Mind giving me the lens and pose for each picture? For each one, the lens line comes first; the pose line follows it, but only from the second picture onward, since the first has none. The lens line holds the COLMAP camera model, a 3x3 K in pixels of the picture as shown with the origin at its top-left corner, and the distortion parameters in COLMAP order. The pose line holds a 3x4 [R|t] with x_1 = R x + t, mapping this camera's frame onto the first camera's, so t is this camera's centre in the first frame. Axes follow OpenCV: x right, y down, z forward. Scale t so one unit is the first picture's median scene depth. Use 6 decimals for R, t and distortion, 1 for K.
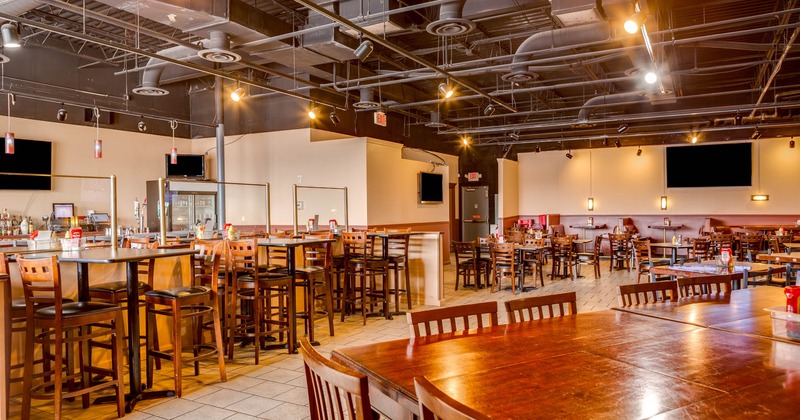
lens RADIAL K [[546.0, 0, 400.0], [0, 546.0, 210.0], [0, 0, 1]] dist [-0.007795, 0.003026]
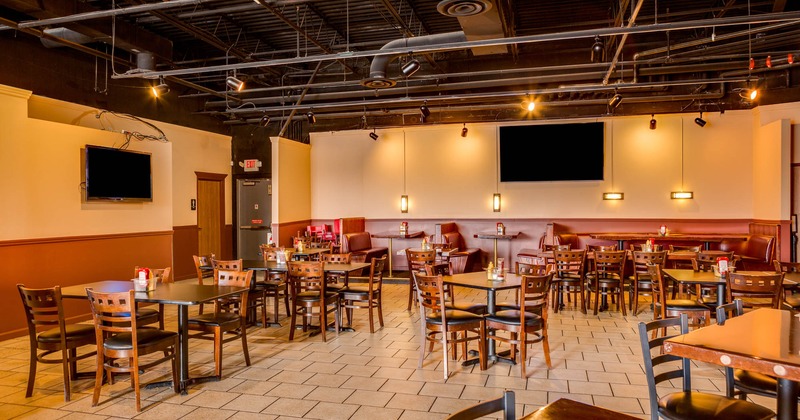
lens RADIAL K [[546.0, 0, 400.0], [0, 546.0, 210.0], [0, 0, 1]] dist [-0.007795, 0.003026]
pose [[0.970994, -0.000208, 0.239104, 0.184881], [0.000321, 1.000000, -0.000433, -0.002748], [-0.239103, 0.000497, 0.970994, 0.321929]]
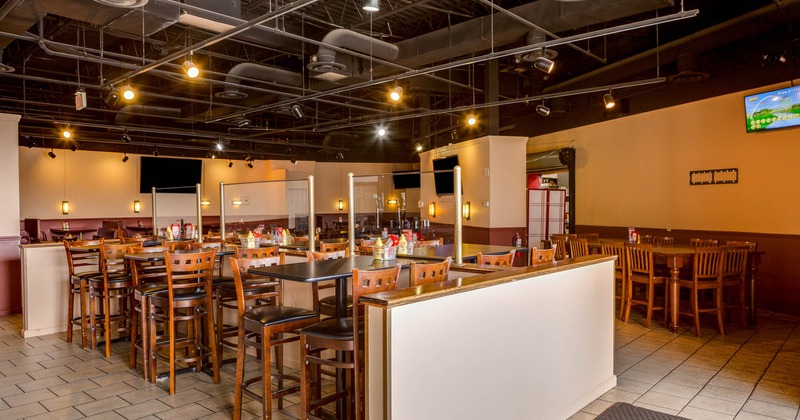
lens RADIAL K [[546.0, 0, 400.0], [0, 546.0, 210.0], [0, 0, 1]] dist [-0.007795, 0.003026]
pose [[0.205366, -0.006269, 0.978665, -0.489132], [0.011219, 0.999929, 0.004052, -0.005182], [-0.978621, 0.010147, 0.205421, 0.261853]]
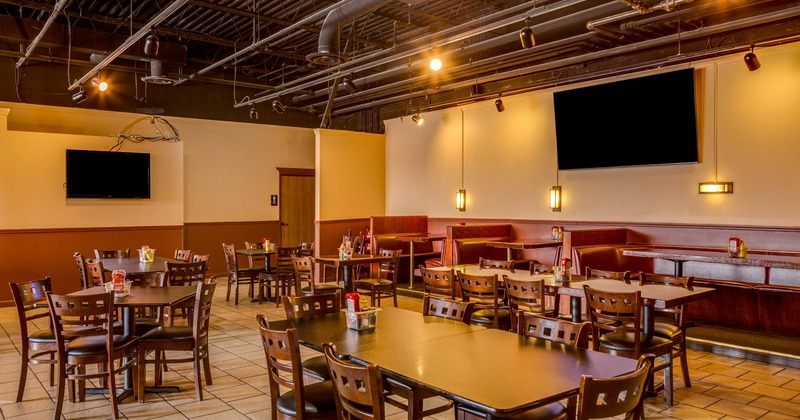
lens RADIAL K [[587.0, 0, 400.0], [0, 587.0, 210.0], [0, 0, 1]] dist [-0.002262, 0.000286]
pose [[0.933118, 0.009069, -0.359455, 0.558447], [-0.005072, 0.999914, 0.012061, -0.008061], [0.359534, -0.009431, 0.933084, 0.419384]]
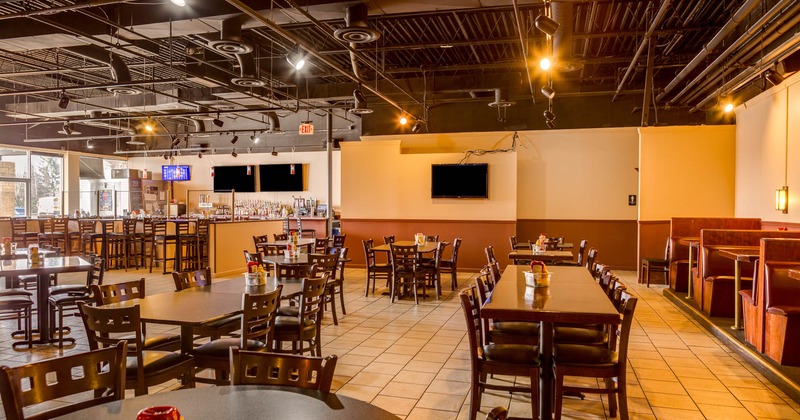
lens RADIAL K [[546.0, 0, 400.0], [0, 546.0, 210.0], [0, 0, 1]] dist [-0.007795, 0.003026]
pose [[0.237226, 0.019952, -0.971250, 0.782574], [-0.004793, 0.999801, 0.019368, -0.010139], [0.971443, 0.000061, 0.237275, 0.621787]]
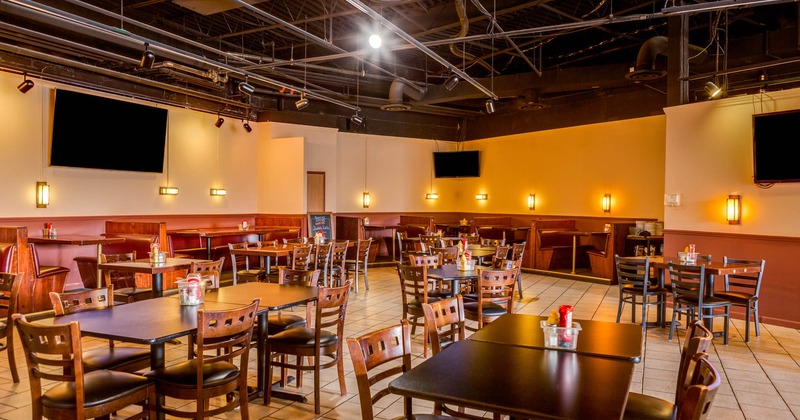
lens RADIAL K [[546.0, 0, 400.0], [0, 546.0, 210.0], [0, 0, 1]] dist [-0.007795, 0.003026]
pose [[-0.080684, -0.007205, 0.996714, -0.057765], [-0.002653, 0.999972, 0.007014, -0.003176], [-0.996736, -0.002079, -0.080701, 0.718173]]
